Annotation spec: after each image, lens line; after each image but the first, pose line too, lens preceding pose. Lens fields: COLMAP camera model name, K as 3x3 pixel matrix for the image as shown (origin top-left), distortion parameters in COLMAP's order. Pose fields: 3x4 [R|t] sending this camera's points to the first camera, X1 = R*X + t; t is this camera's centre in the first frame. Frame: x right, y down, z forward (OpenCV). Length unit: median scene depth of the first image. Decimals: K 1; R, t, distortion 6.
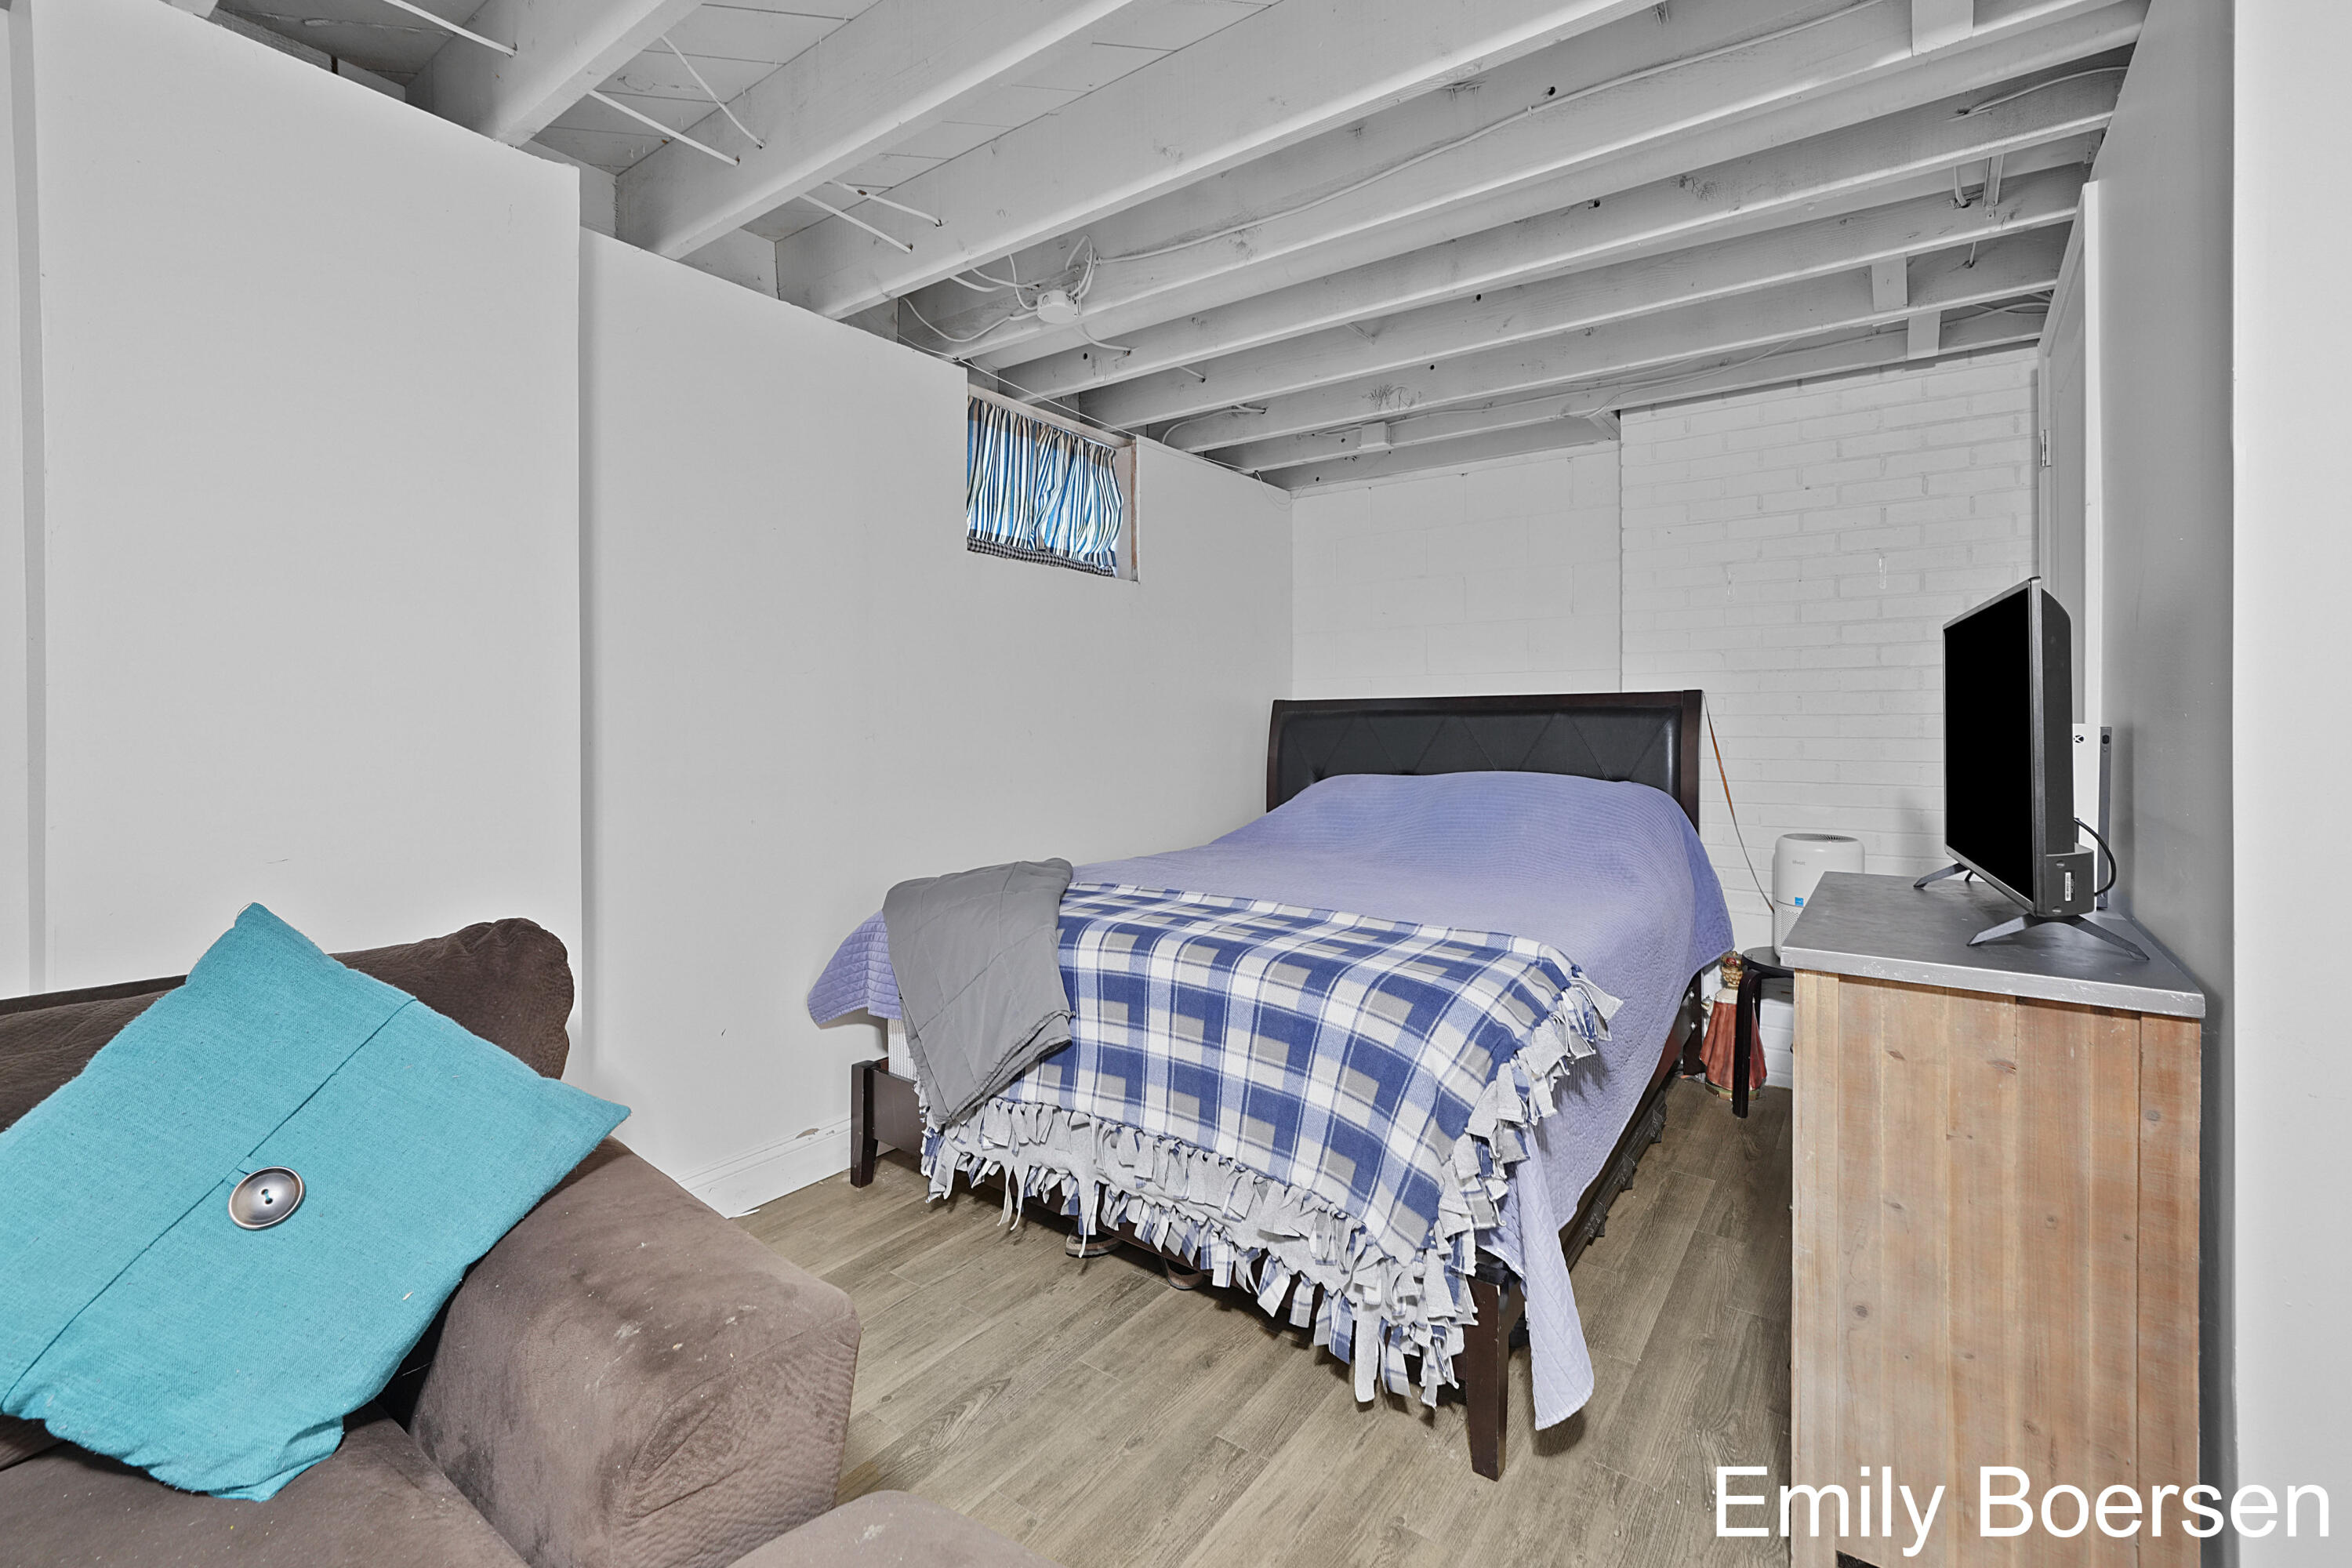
lens RADIAL K [[1016.4, 0, 1164.3], [0, 1016.4, 726.9], [0, 0, 1]] dist [-0.002835, -0.000269]
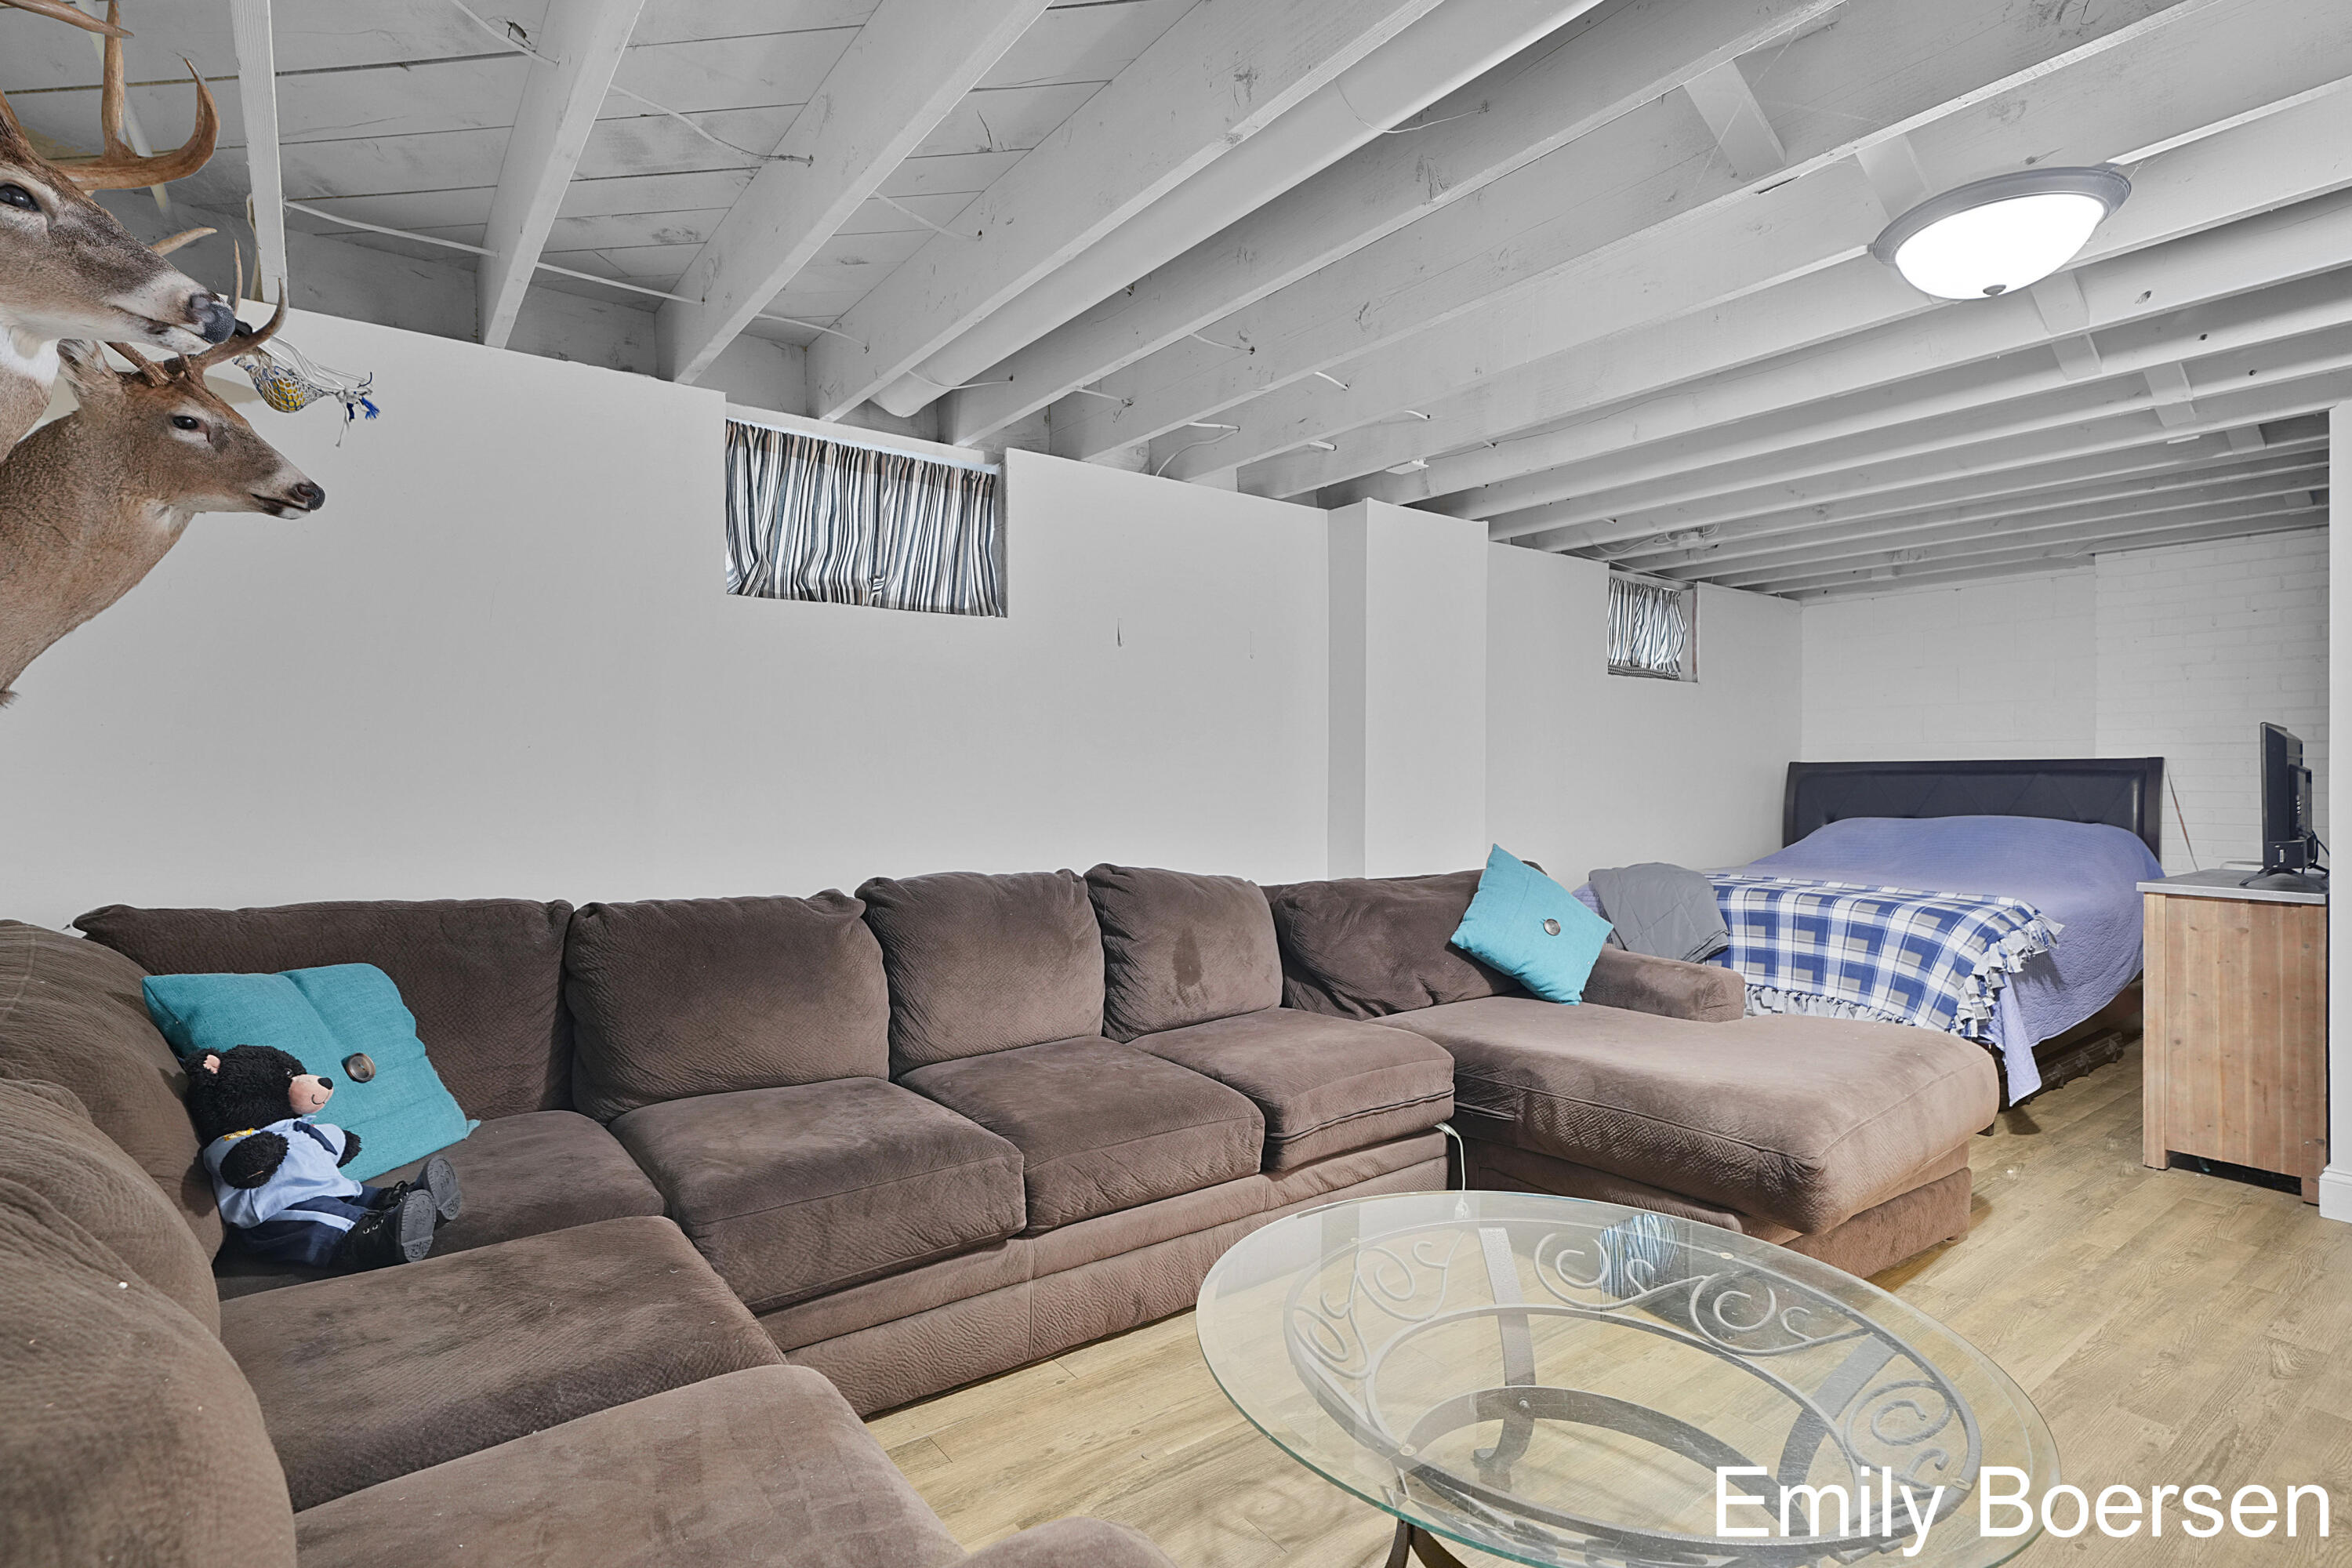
lens RADIAL K [[1139.2, 0, 1172.6], [0, 1139.2, 777.6], [0, 0, 1]] dist [0.005170, 0.000611]
pose [[0.955644, 0.003074, -0.294509, -0.548825], [-0.003376, 0.999994, -0.000516, -0.007268], [0.294505, 0.001488, 0.955649, -1.630947]]
